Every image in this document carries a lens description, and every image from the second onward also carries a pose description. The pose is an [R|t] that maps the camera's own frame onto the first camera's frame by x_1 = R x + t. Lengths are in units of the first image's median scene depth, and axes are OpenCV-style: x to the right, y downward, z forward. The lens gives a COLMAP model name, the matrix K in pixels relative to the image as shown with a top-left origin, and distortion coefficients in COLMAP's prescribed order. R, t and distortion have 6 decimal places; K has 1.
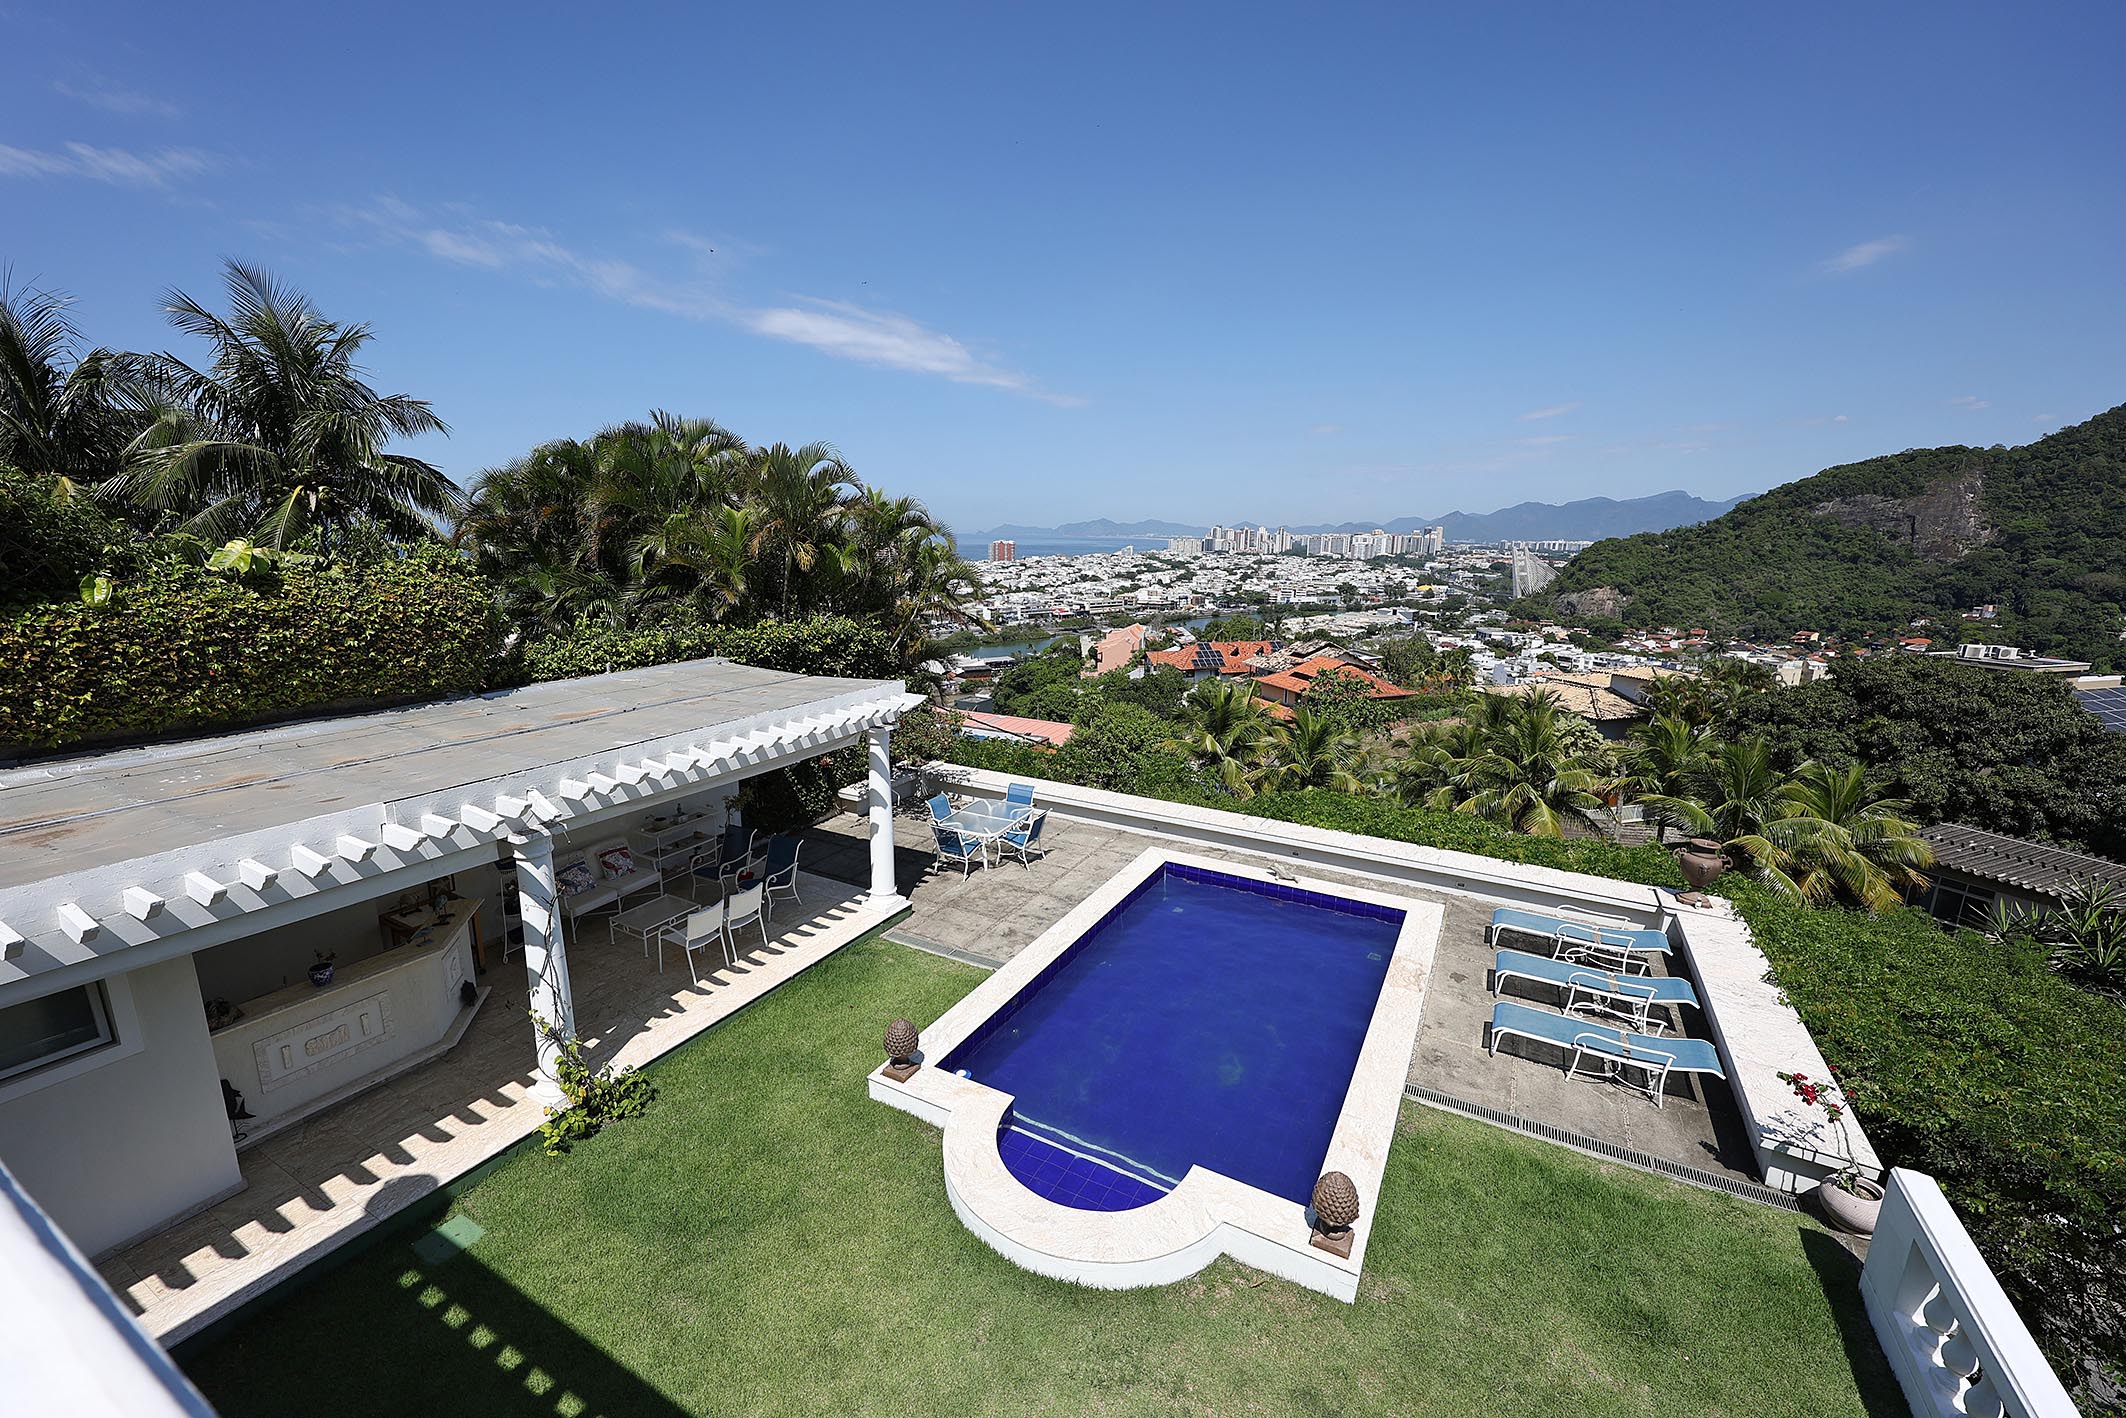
lens RADIAL K [[858.9, 0, 1050.2], [0, 858.9, 720.4], [0, 0, 1]] dist [0.003581, -0.000582]
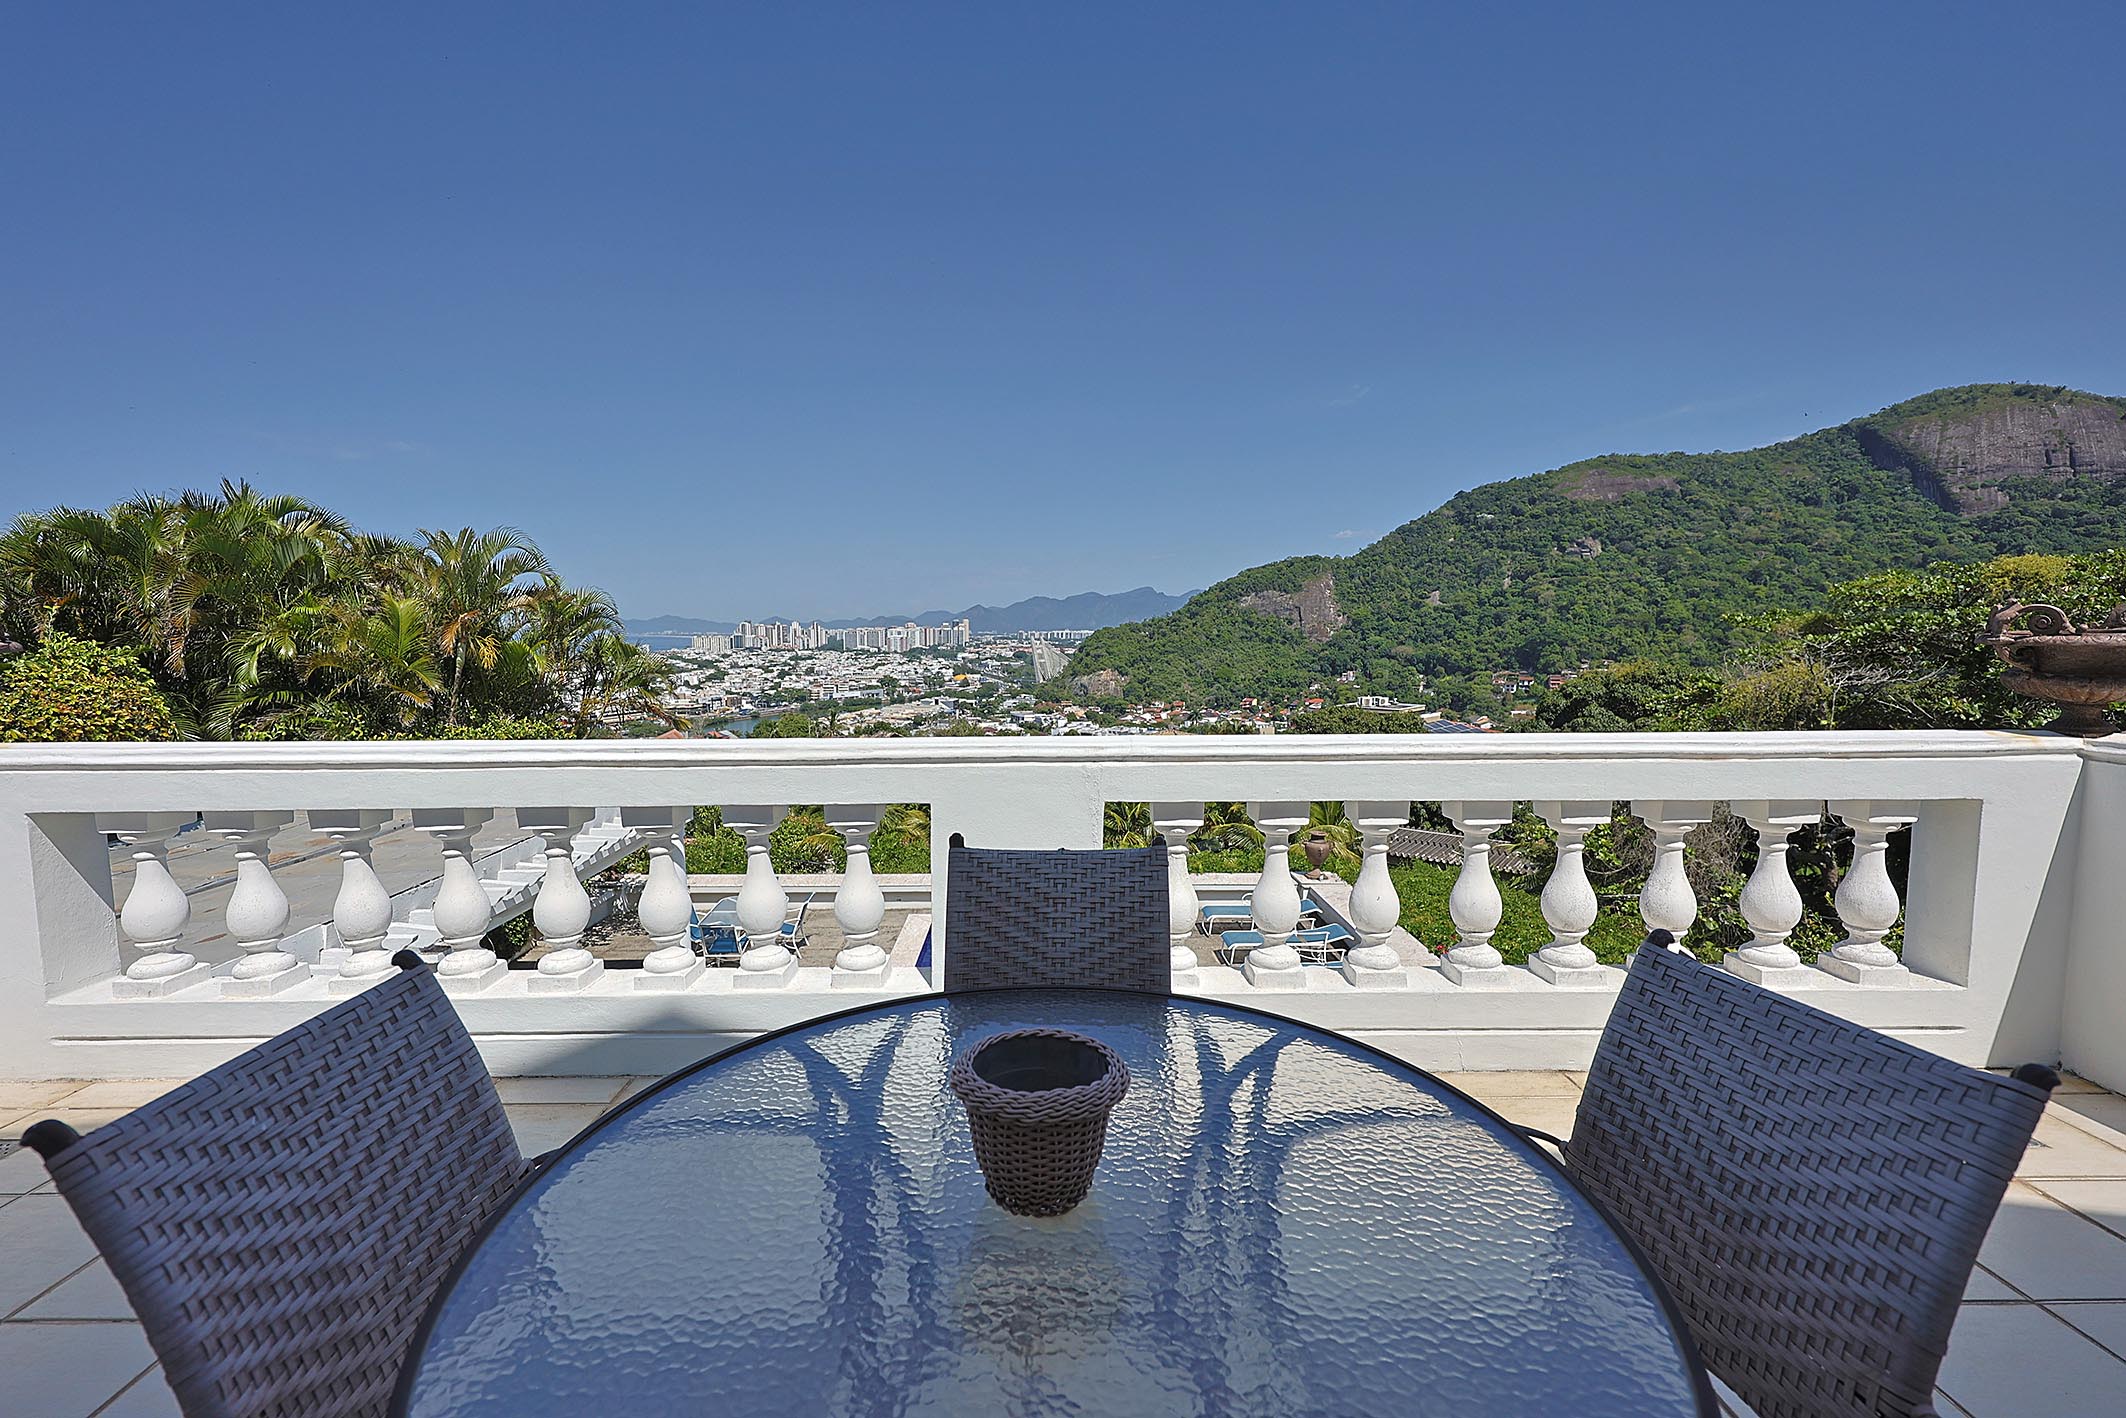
lens RADIAL K [[911.5, 0, 1058.1], [0, 911.5, 716.2], [0, 0, 1]] dist [0.003872, -0.000618]
pose [[0.868782, -0.064563, 0.490968, -0.210609], [0.121776, 0.988873, -0.085449, 0.021341], [-0.479987, 0.134025, 0.866977, -0.066731]]
